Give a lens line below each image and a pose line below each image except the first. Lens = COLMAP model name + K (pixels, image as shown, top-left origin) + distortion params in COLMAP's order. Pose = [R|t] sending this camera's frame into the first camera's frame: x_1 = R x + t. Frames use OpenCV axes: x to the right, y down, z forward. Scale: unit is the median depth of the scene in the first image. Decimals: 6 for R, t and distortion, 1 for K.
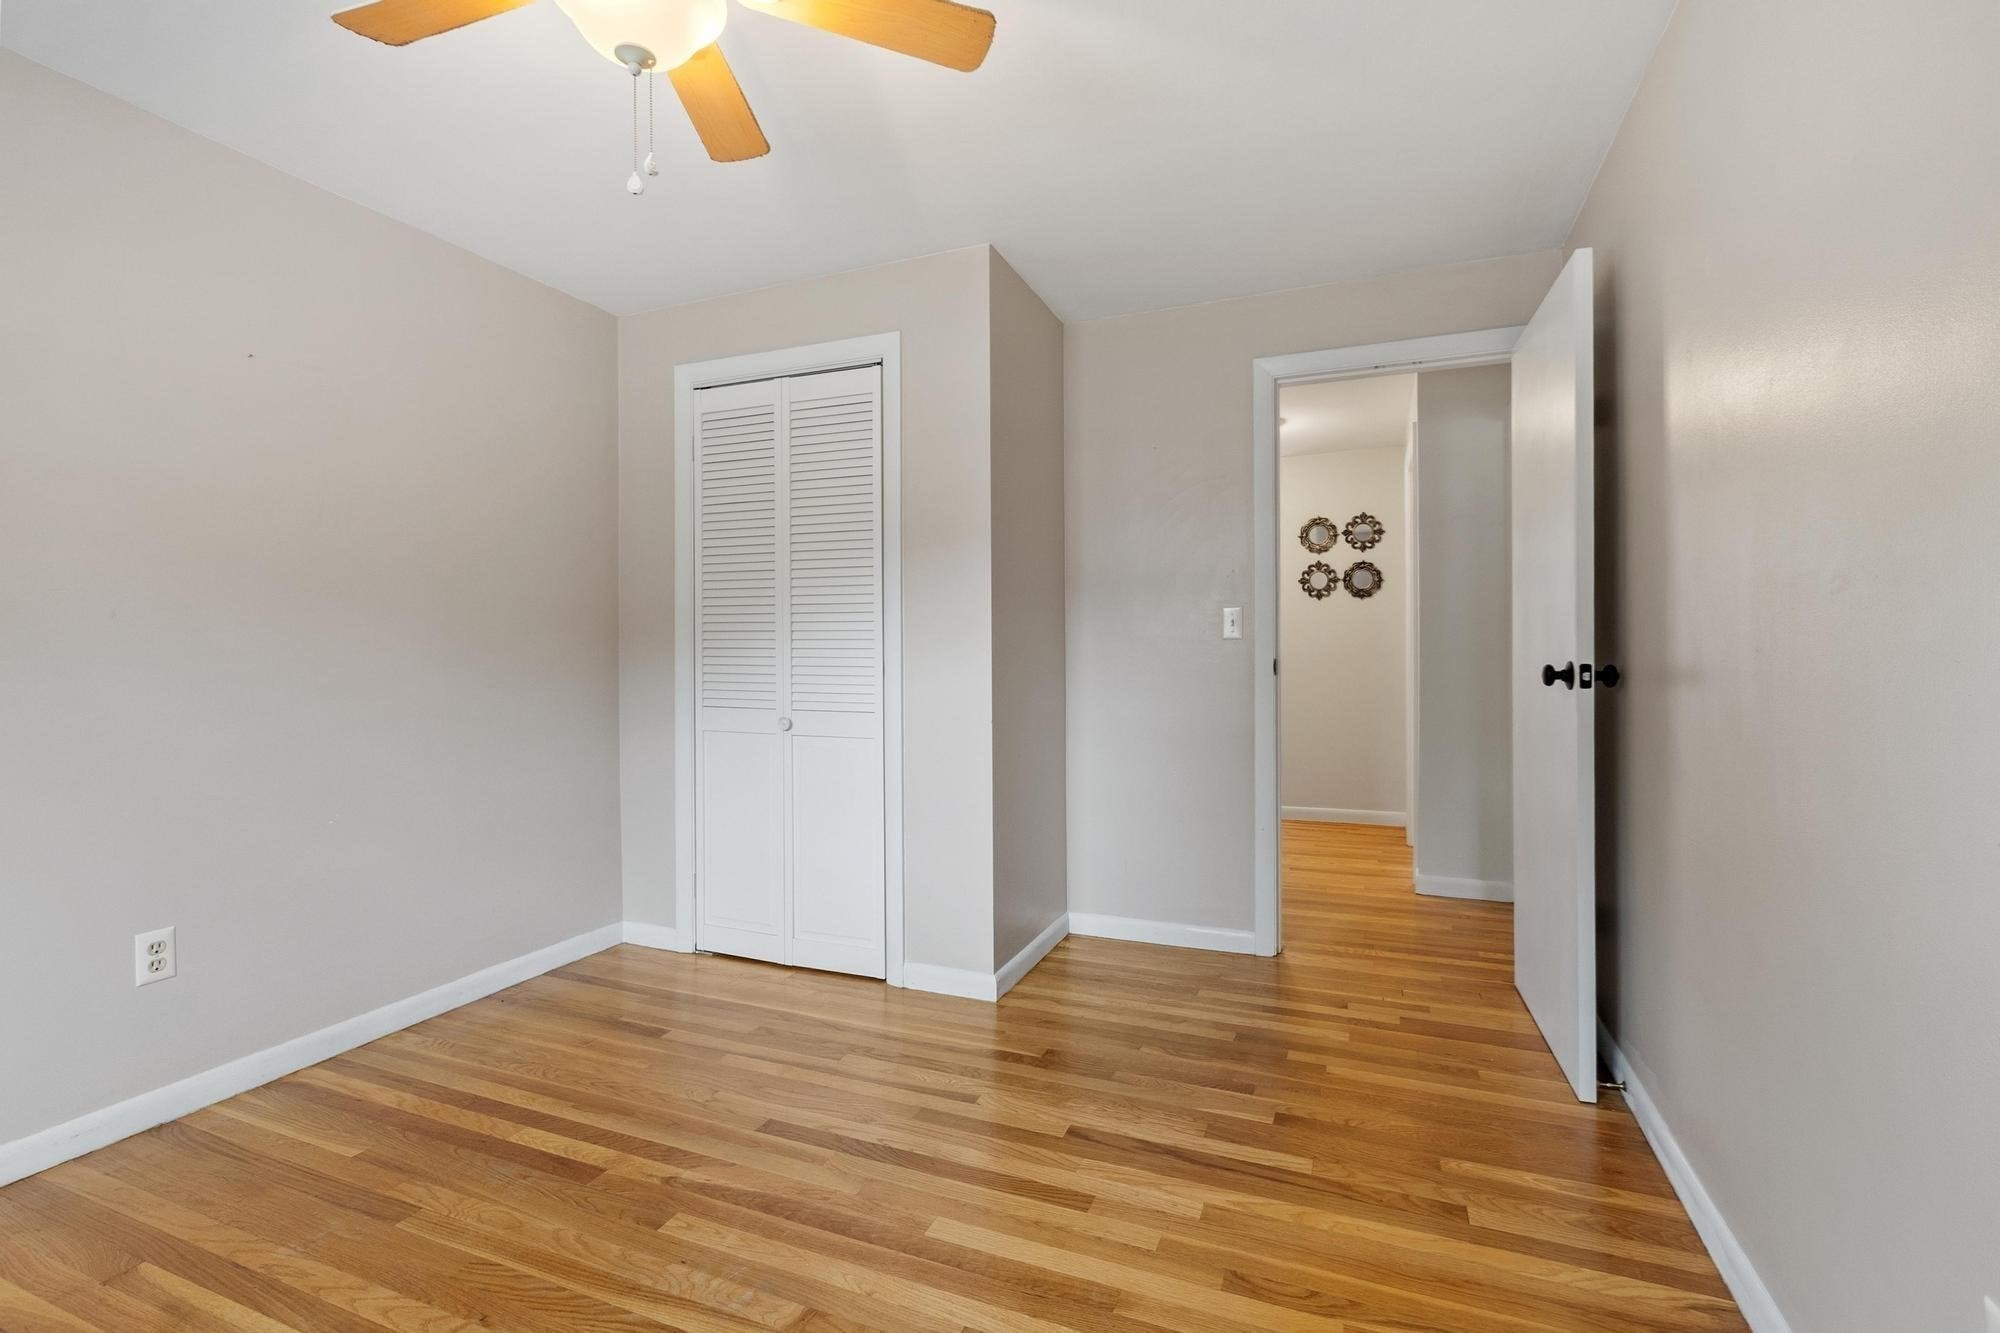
lens RADIAL K [[881.4, 0, 1007.6], [0, 881.4, 659.6], [0, 0, 1]] dist [0.004397, 0.000144]
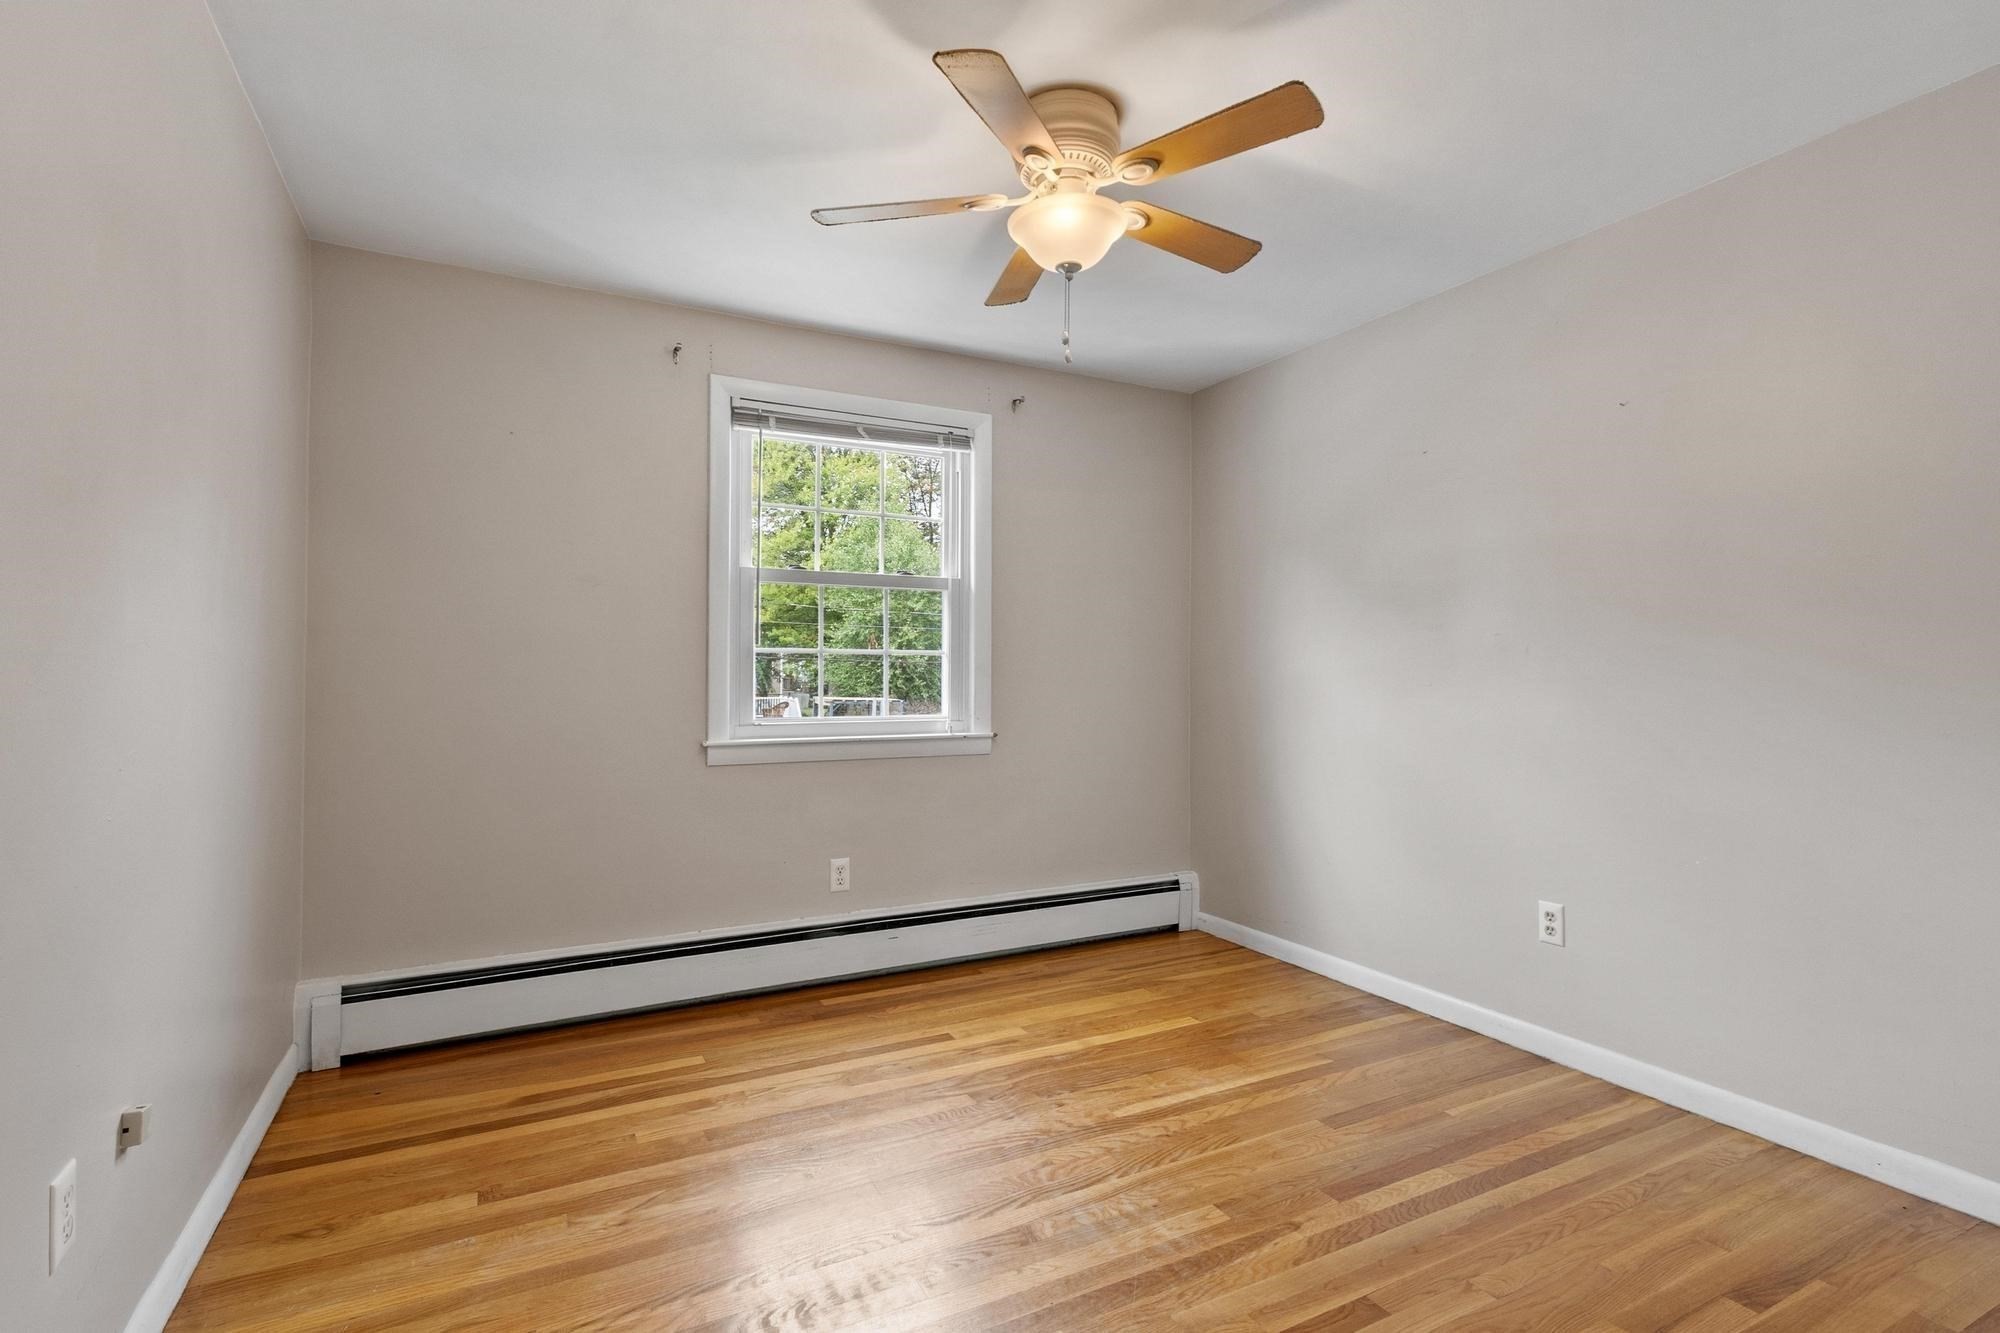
lens RADIAL K [[957.8, 0, 1002.0], [0, 957.8, 661.9], [0, 0, 1]] dist [-0.001779, -0.000321]
pose [[-0.639885, -0.003229, -0.768464, 0.564404], [-0.010413, 0.999936, 0.004469, -0.028072], [0.768400, 0.010862, -0.639877, 1.269888]]
